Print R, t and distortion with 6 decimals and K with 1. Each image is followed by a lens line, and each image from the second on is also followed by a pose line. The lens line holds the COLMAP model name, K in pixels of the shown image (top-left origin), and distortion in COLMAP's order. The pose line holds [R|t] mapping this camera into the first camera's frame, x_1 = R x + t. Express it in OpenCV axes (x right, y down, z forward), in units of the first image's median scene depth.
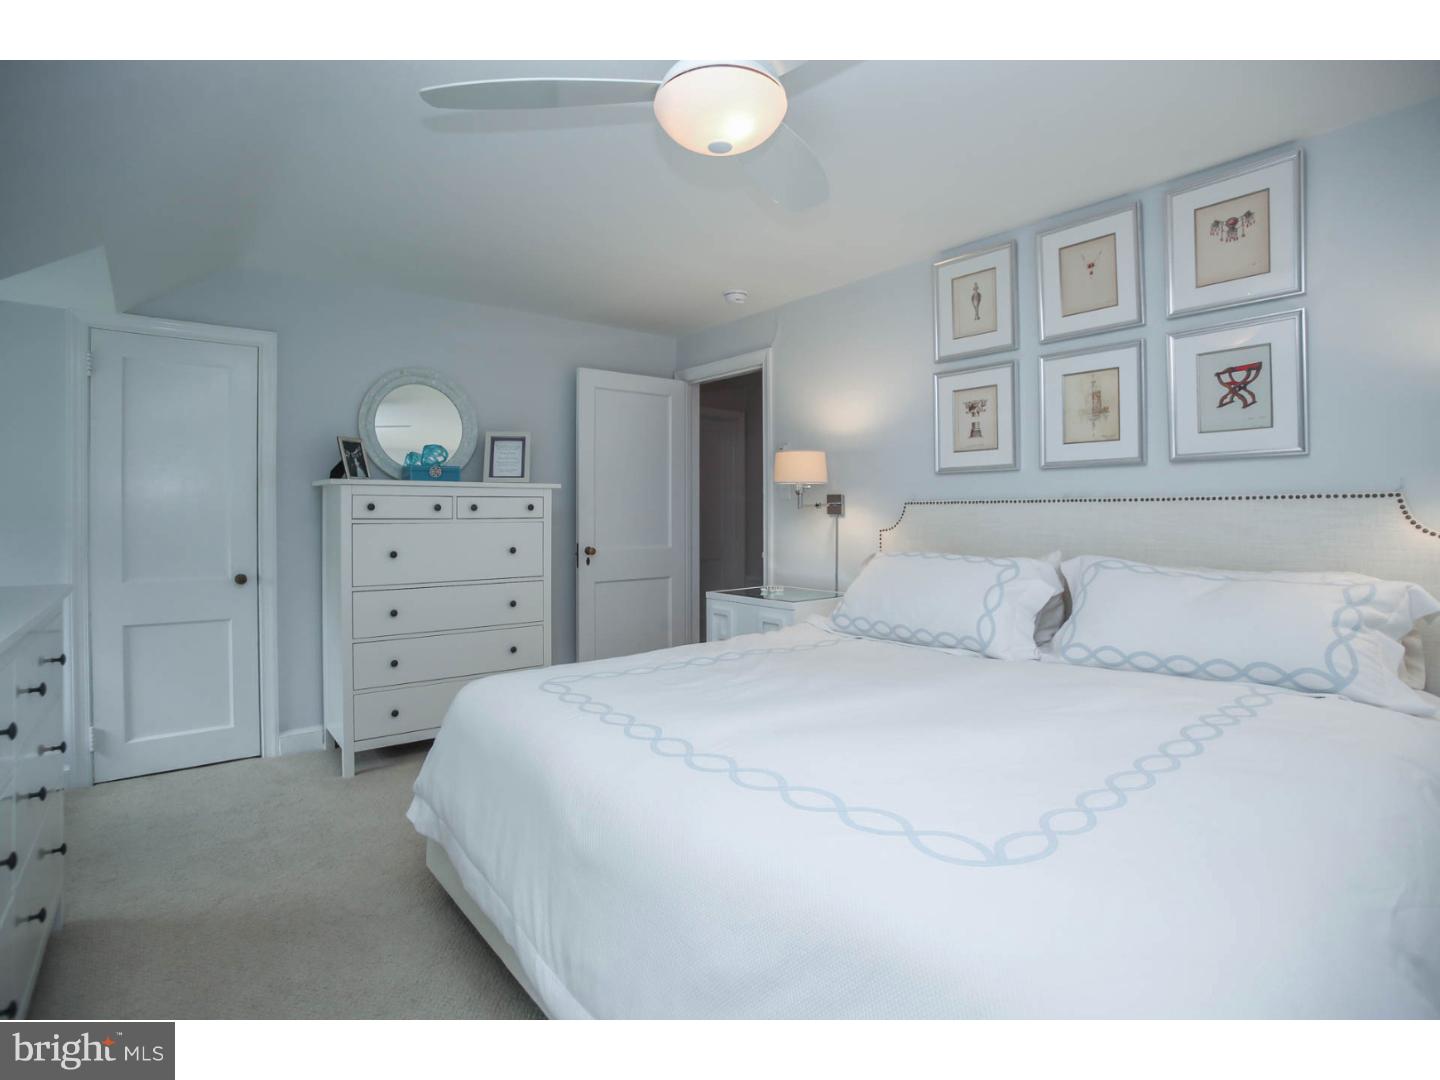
lens RADIAL K [[681.9, 0, 688.6], [0, 681.9, 532.2], [0, 0, 1]] dist [-0.081200, 0.039330]
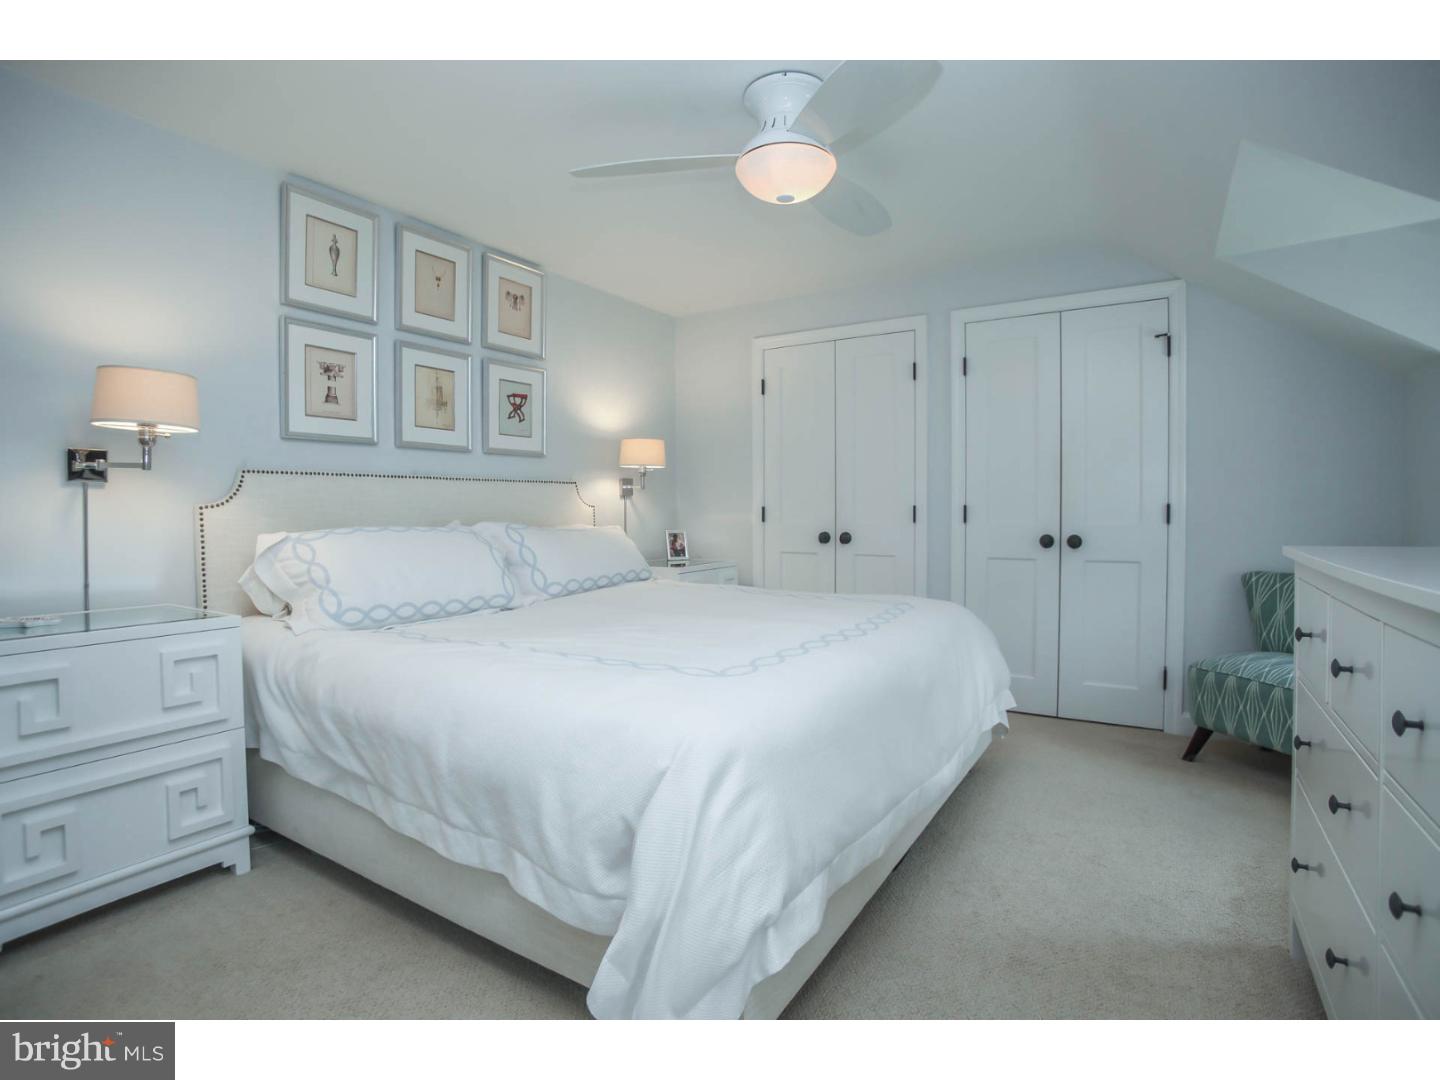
lens RADIAL K [[695.9, 0, 720.0], [0, 695.9, 540.0], [0, 0, 1]] dist [-0.081183, 0.042907]
pose [[-0.302793, -0.035573, 0.952392, -0.711634], [0.031049, 0.998405, 0.047163, 0.019679], [-0.952551, 0.043851, -0.301205, 0.900400]]
